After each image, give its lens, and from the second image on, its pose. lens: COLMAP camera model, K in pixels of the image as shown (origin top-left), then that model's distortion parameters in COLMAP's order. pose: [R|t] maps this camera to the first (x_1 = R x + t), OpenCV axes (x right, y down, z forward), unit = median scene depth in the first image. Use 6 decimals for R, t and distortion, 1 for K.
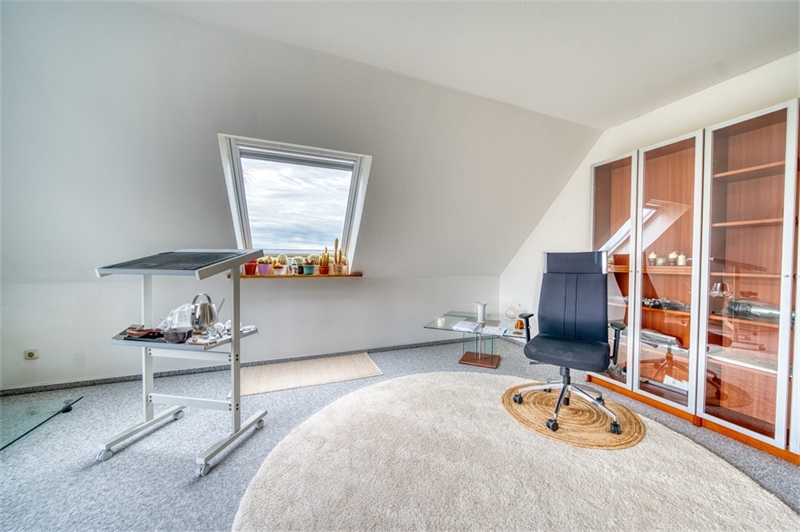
lens RADIAL K [[265.1, 0, 400.0], [0, 265.1, 266.0], [0, 0, 1]] dist [-0.026537, 0.000009]
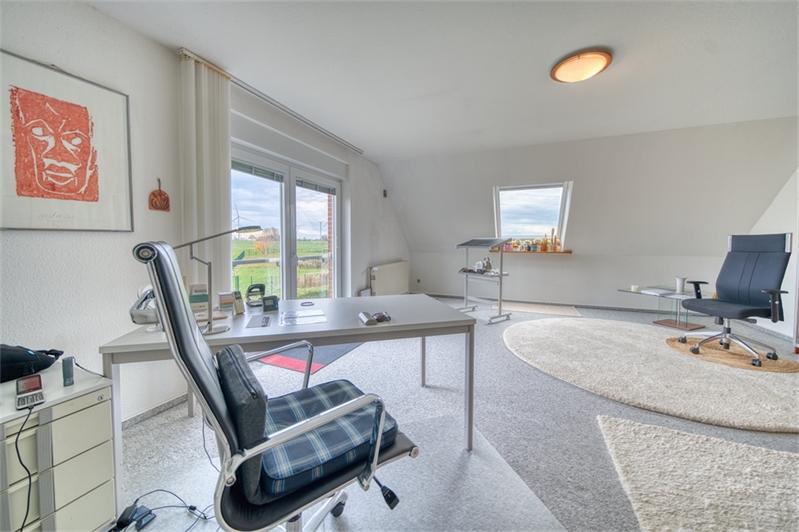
lens RADIAL K [[302.8, 0, 400.4], [0, 302.8, 259.0], [0, 0, 1]] dist [-0.000328, -0.000010]
pose [[0.729720, 0.032586, -0.682969, 0.385085], [-0.009185, 0.999241, 0.037863, 0.019838], [0.683684, -0.021356, 0.729466, -1.078008]]
